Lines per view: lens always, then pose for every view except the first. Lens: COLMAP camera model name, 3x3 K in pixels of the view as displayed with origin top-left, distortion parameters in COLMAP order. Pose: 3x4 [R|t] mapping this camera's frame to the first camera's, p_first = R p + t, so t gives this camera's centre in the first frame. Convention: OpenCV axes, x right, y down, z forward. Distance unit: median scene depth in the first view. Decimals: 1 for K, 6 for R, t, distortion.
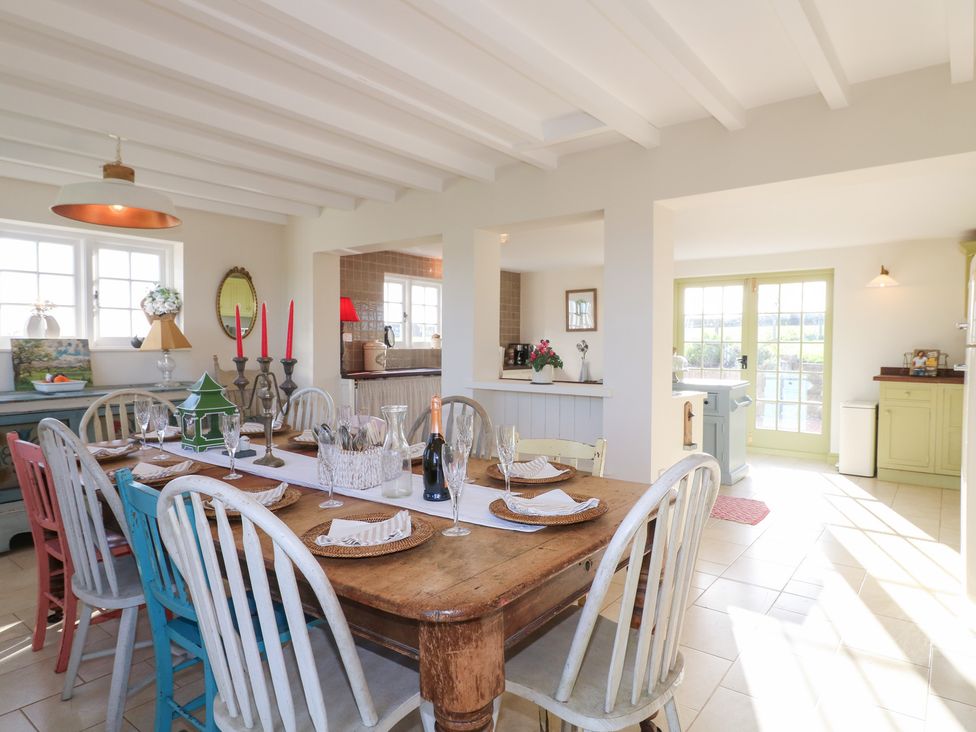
lens RADIAL K [[585.7, 0, 488.4], [0, 585.7, 365.3], [0, 0, 1]] dist [-0.002614, -0.000284]
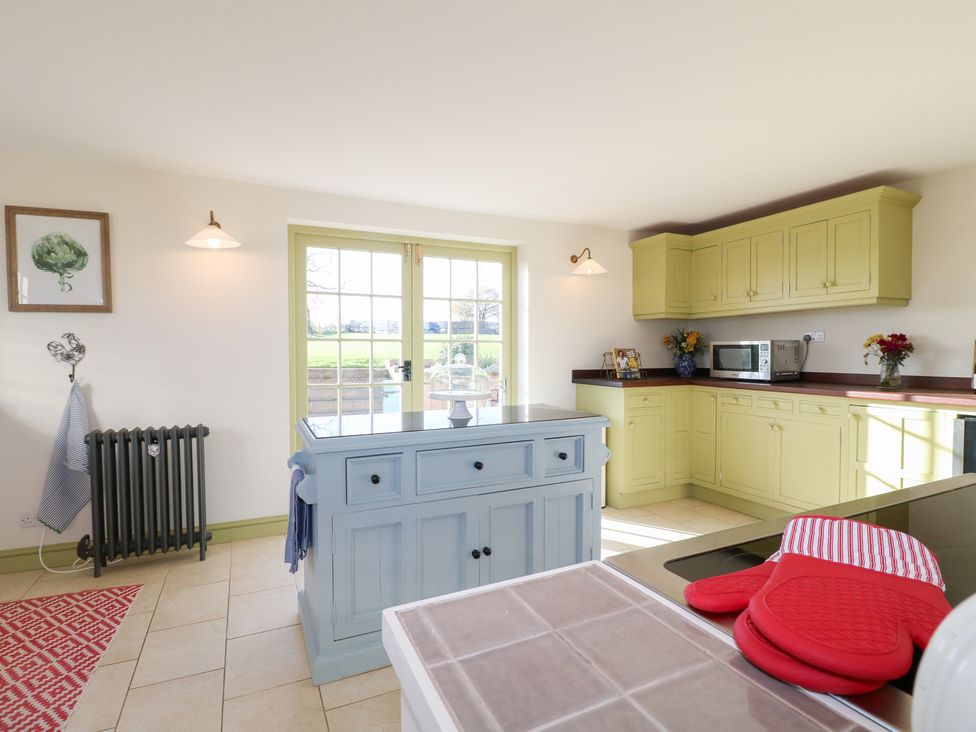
lens RADIAL K [[507.0, 0, 494.0], [0, 507.0, 365.7], [0, 0, 1]] dist [-0.004500, -0.007857]
pose [[0.419227, -0.029699, 0.907395, -0.043043], [0.037422, 0.999181, 0.015413, -0.016391], [-0.907110, 0.027495, 0.419995, 0.672871]]
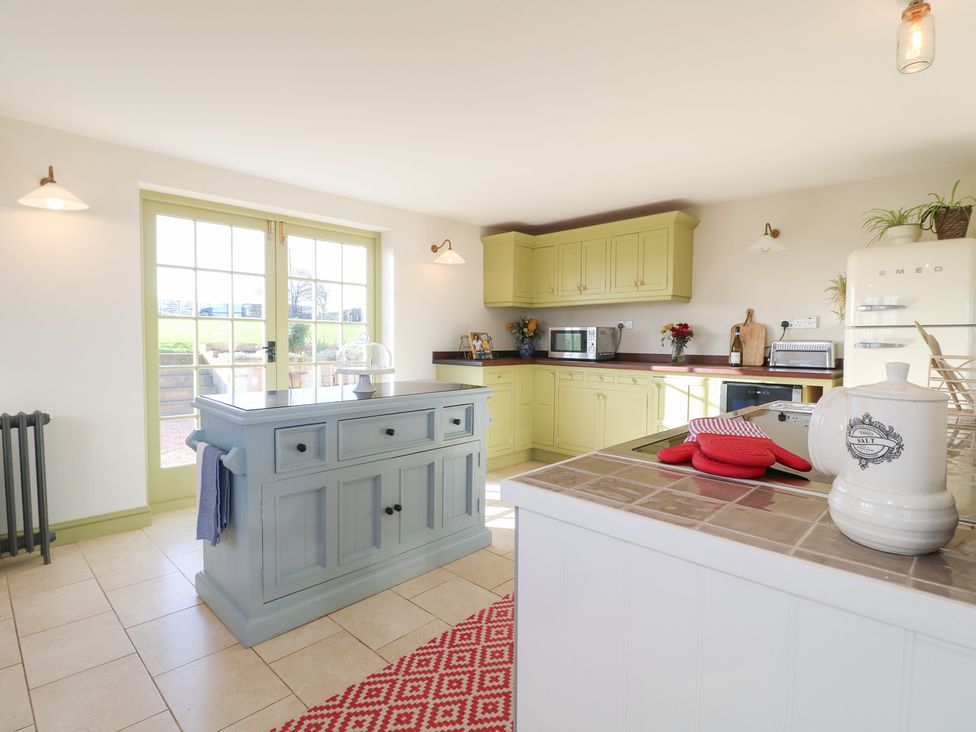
lens RADIAL K [[507.0, 0, 493.2], [0, 507.0, 367.8], [0, 0, 1]] dist [-0.004500, -0.007857]
pose [[0.073577, -0.058198, 0.995590, -0.105762], [0.029670, 0.997982, 0.056145, -0.011844], [-0.996848, 0.025408, 0.075155, 0.717597]]
